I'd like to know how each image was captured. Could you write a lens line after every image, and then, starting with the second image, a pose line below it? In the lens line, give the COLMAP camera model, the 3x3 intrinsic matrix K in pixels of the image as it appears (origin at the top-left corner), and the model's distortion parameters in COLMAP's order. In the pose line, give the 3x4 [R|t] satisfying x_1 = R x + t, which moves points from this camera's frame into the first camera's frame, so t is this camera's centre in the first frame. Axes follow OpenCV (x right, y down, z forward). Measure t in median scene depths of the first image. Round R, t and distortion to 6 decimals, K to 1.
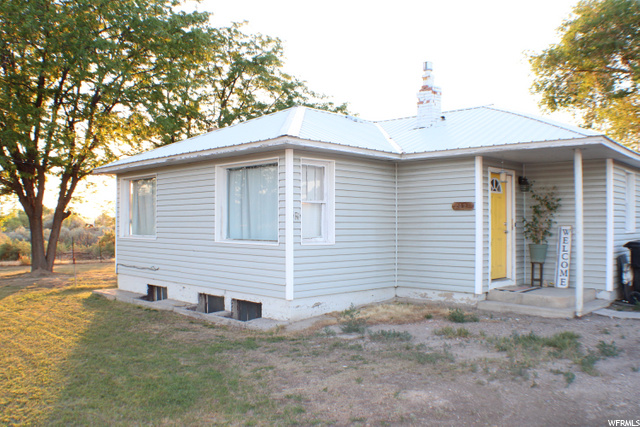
lens RADIAL K [[573.6, 0, 316.8], [0, 573.6, 216.1], [0, 0, 1]] dist [-0.201882, 0.047785]
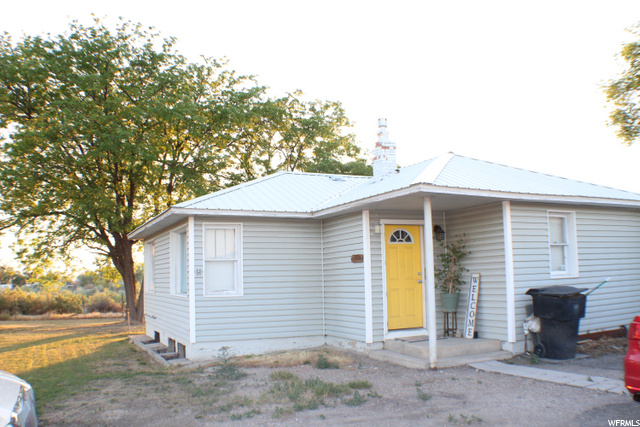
lens RADIAL K [[573.6, 0, 323.0], [0, 573.6, 209.6], [0, 0, 1]] dist [-0.201882, 0.047785]
pose [[0.943433, -0.063797, -0.325367, 0.533989], [0.031216, 0.994046, -0.104395, 0.001013], [0.330090, 0.088333, 0.939807, -0.025080]]
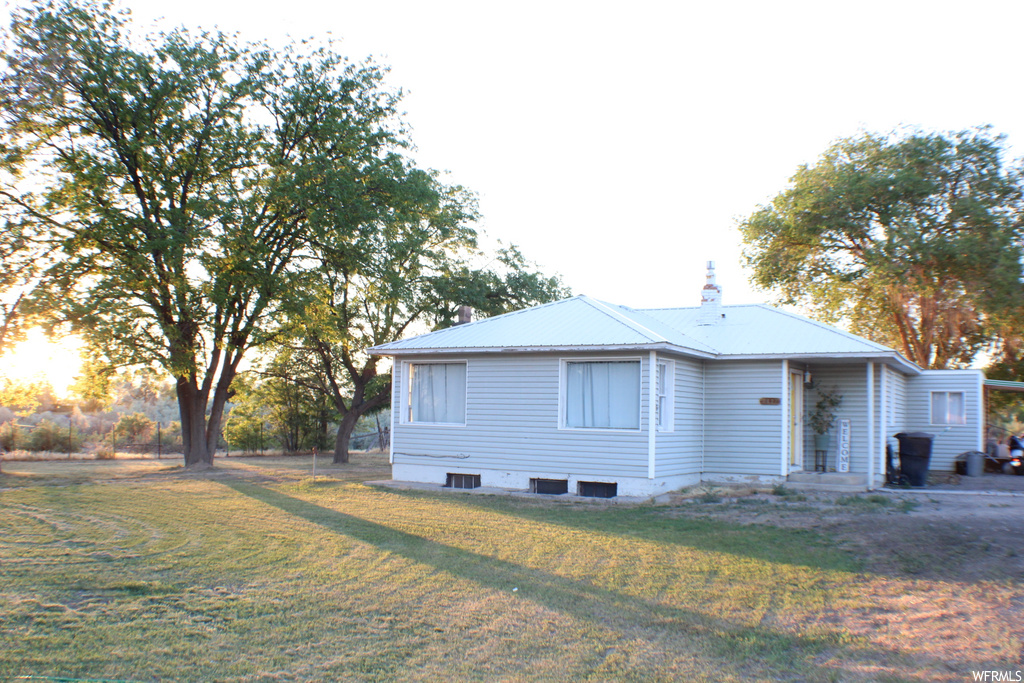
lens RADIAL K [[917.8, 0, 515.3], [0, 917.8, 347.2], [0, 0, 1]] dist [-0.201882, 0.047785]
pose [[0.971351, 0.038147, 0.234567, -0.682981], [-0.024190, 0.997777, -0.062096, -0.000480], [-0.236414, 0.054643, 0.970115, -0.684173]]
